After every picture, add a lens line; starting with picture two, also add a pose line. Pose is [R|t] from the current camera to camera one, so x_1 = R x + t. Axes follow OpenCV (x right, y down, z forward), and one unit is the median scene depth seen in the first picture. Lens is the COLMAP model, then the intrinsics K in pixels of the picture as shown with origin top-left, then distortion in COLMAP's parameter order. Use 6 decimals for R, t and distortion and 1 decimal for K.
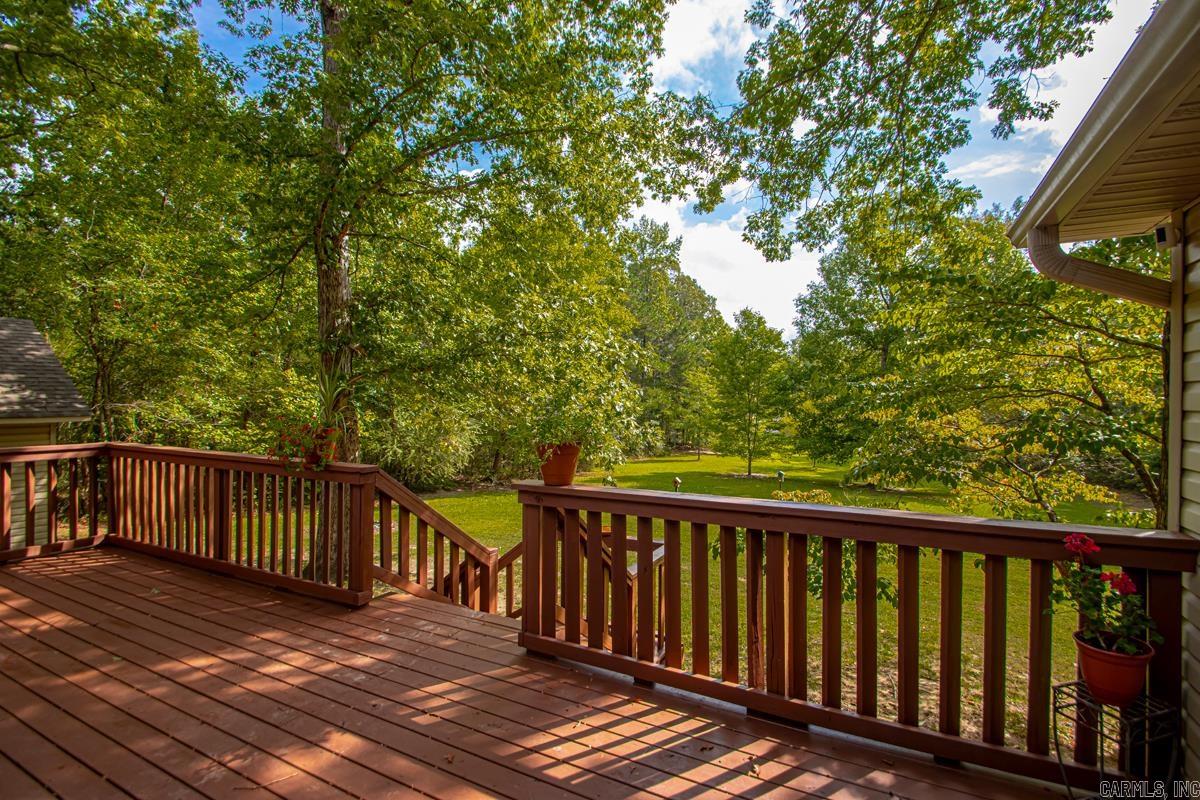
lens RADIAL K [[556.5, 0, 601.4], [0, 556.5, 401.8], [0, 0, 1]] dist [0.014573, -0.016455]
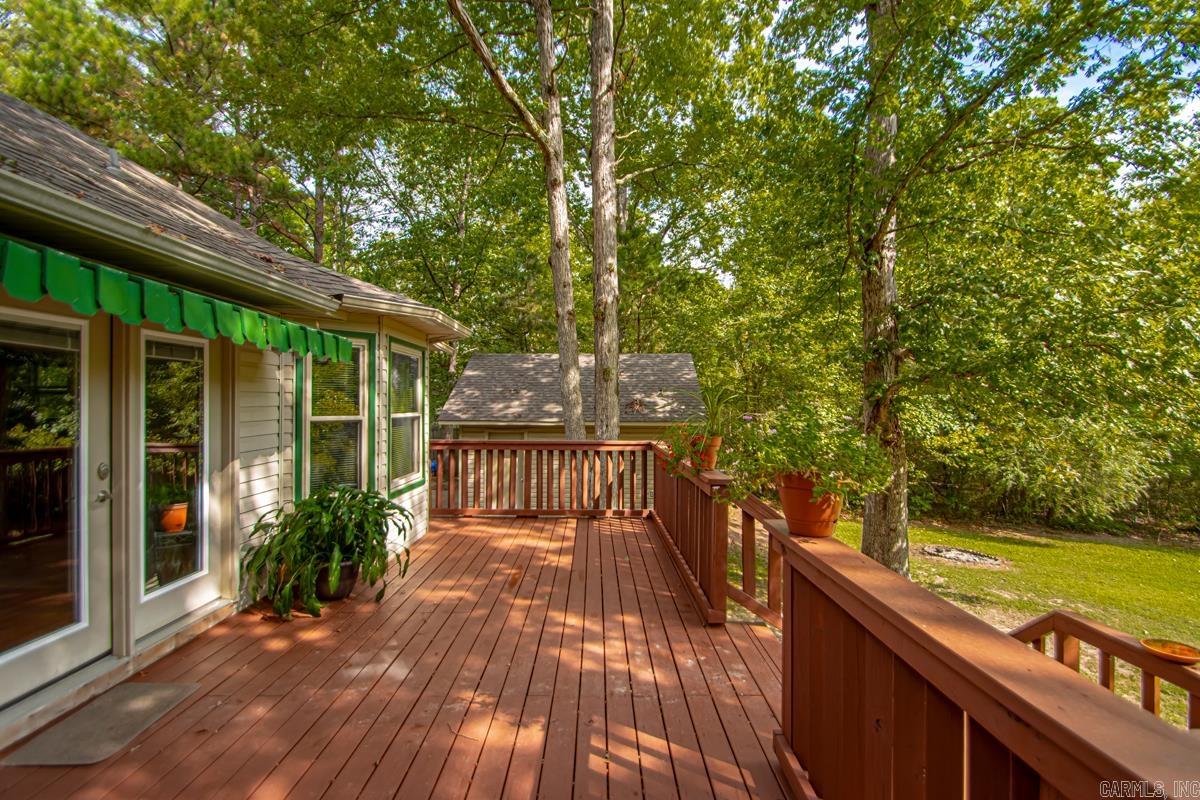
lens RADIAL K [[556.5, 0, 612.6], [0, 556.5, 397.2], [0, 0, 1]] dist [0.014573, -0.016455]
pose [[0.480086, -0.017438, -0.877048, 0.137342], [-0.008362, 0.999666, -0.024454, 0.001426], [0.877182, 0.019074, 0.479780, 0.161251]]
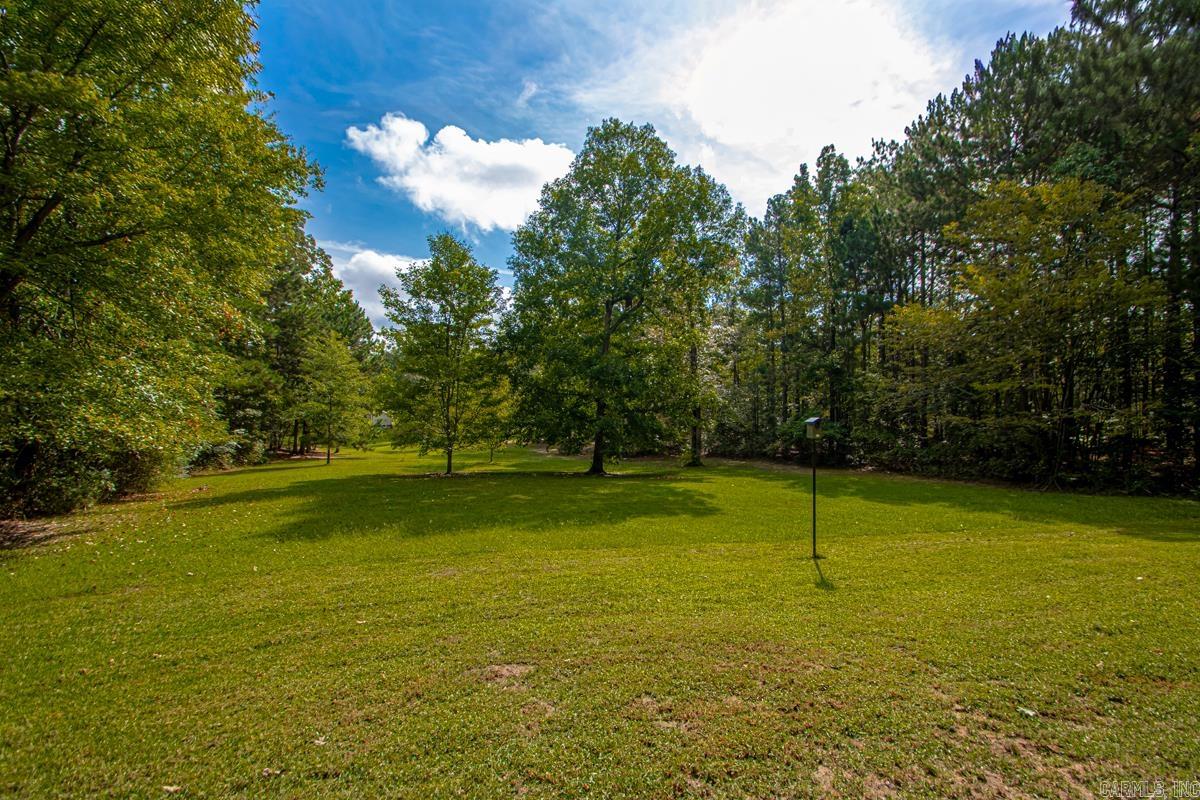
lens RADIAL K [[556.5, 0, 603.7], [0, 556.5, 410.3], [0, 0, 1]] dist [0.014573, -0.016455]
pose [[0.731288, -0.003070, 0.682062, -0.256629], [0.004736, 0.999989, -0.000576, 0.201439], [-0.682052, 0.003652, 0.731294, 1.300485]]
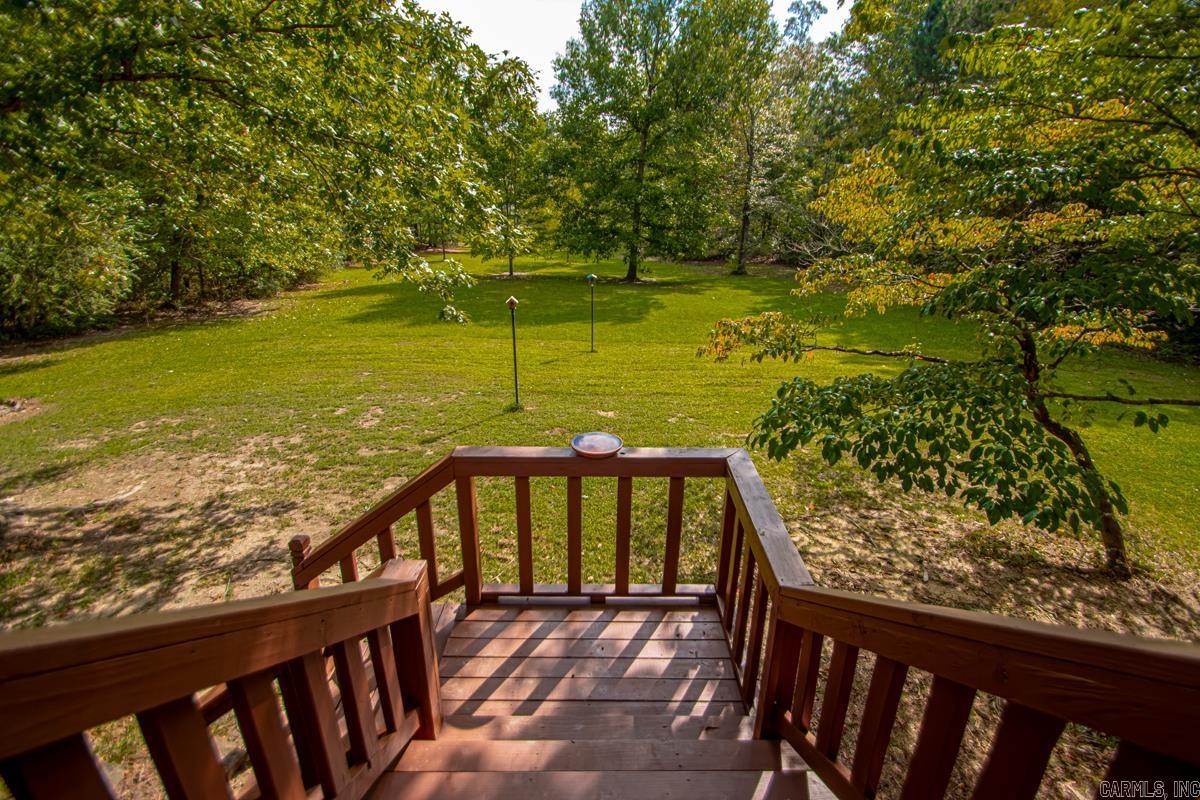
lens RADIAL K [[556.5, 0, 604.2], [0, 556.5, 398.8], [0, 0, 1]] dist [0.014573, -0.016455]
pose [[0.883306, -0.159342, 0.440886, -0.133032], [-0.004780, 0.937353, 0.348348, 0.005888], [-0.468773, -0.309805, 0.827208, 0.362233]]
